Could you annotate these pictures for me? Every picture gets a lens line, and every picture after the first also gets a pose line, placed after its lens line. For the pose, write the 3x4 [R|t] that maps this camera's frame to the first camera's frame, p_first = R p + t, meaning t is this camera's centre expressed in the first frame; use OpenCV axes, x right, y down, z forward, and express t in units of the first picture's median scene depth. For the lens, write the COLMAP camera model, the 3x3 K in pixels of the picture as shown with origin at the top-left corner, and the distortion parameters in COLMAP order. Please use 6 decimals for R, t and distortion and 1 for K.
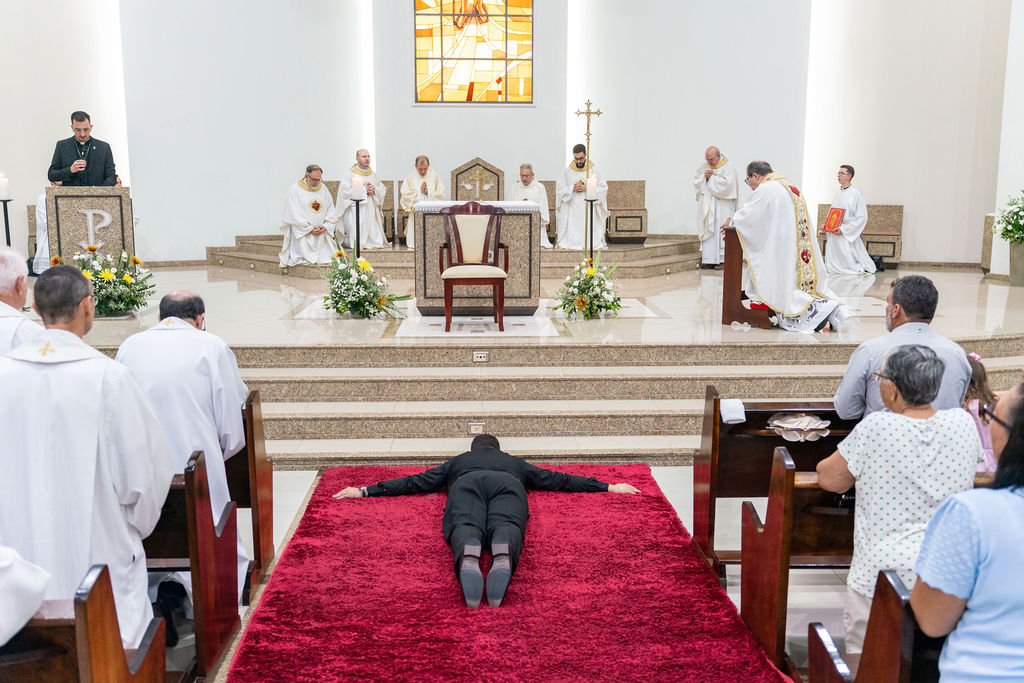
lens RADIAL K [[964.0, 0, 512.0], [0, 964.0, 341.5], [0, 0, 1]] dist [-0.005477, -0.002919]
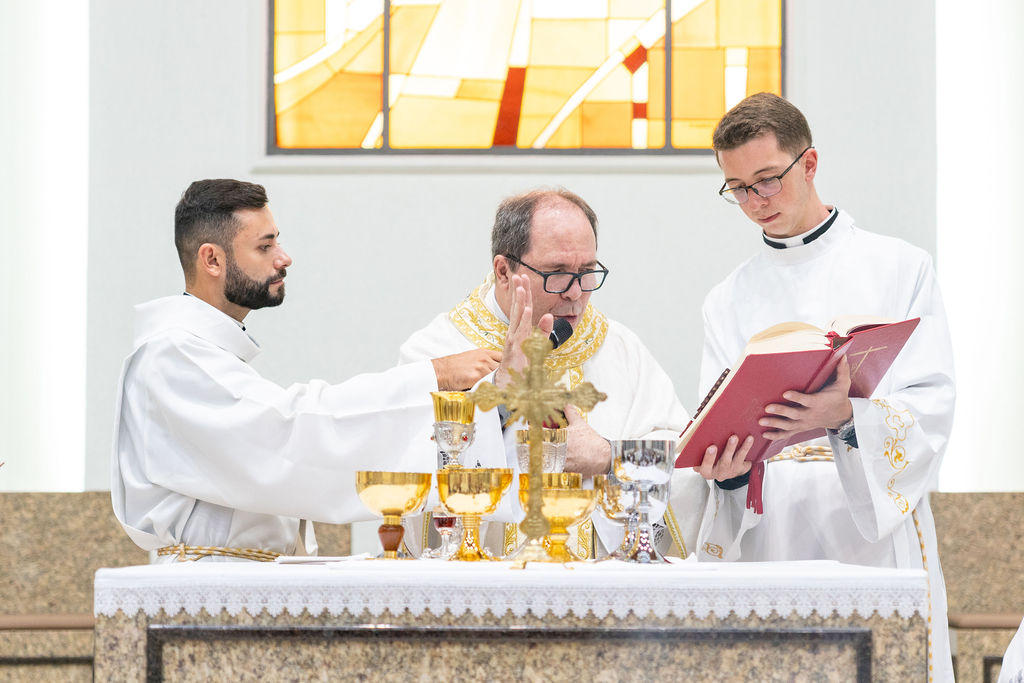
lens RADIAL K [[2940.8, 0, 512.0], [0, 2940.8, 341.5], [0, 0, 1]] dist [-0.035706, -0.119293]
pose [[0.998644, -0.003884, -0.051918, -0.007051], [-0.008380, 0.972222, -0.233912, -0.044262], [0.051384, 0.234030, 0.970871, 0.345891]]
